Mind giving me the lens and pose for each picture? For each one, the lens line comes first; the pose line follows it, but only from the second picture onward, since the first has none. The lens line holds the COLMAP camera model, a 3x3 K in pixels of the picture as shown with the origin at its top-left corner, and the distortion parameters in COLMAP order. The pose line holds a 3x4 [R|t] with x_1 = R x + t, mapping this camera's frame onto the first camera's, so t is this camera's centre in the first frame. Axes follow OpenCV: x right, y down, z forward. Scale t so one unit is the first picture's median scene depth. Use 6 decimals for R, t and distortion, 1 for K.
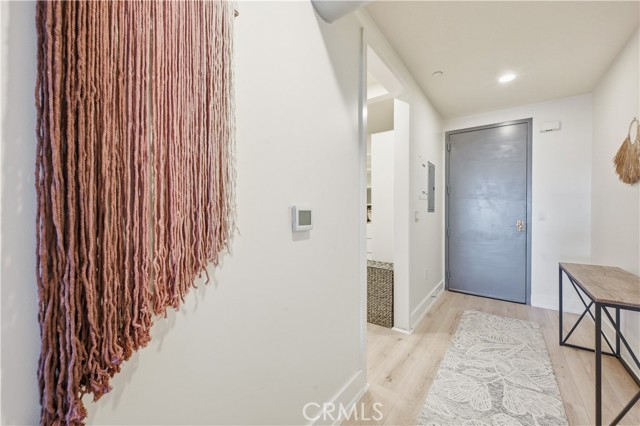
lens RADIAL K [[253.5, 0, 321.4], [0, 253.5, 210.8], [0, 0, 1]] dist [0.002245, 0.000155]
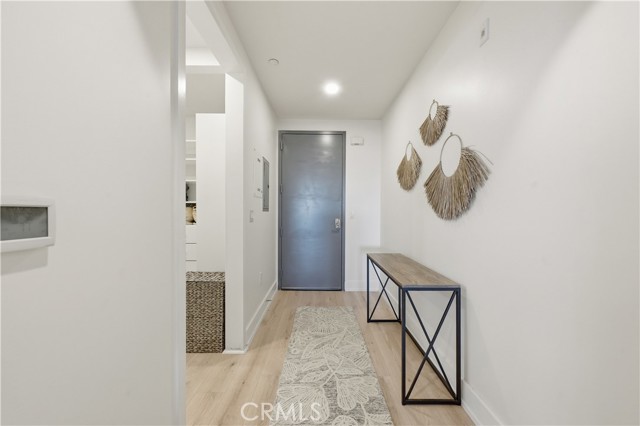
lens RADIAL K [[253.6, 0, 320.6], [0, 253.6, 215.0], [0, 0, 1]] dist [0.000606, 0.000051]
pose [[0.802880, -0.006809, 0.596101, 0.044278], [-0.004392, 0.999840, 0.017336, 0.002053], [-0.596124, -0.016537, 0.802722, 0.155969]]
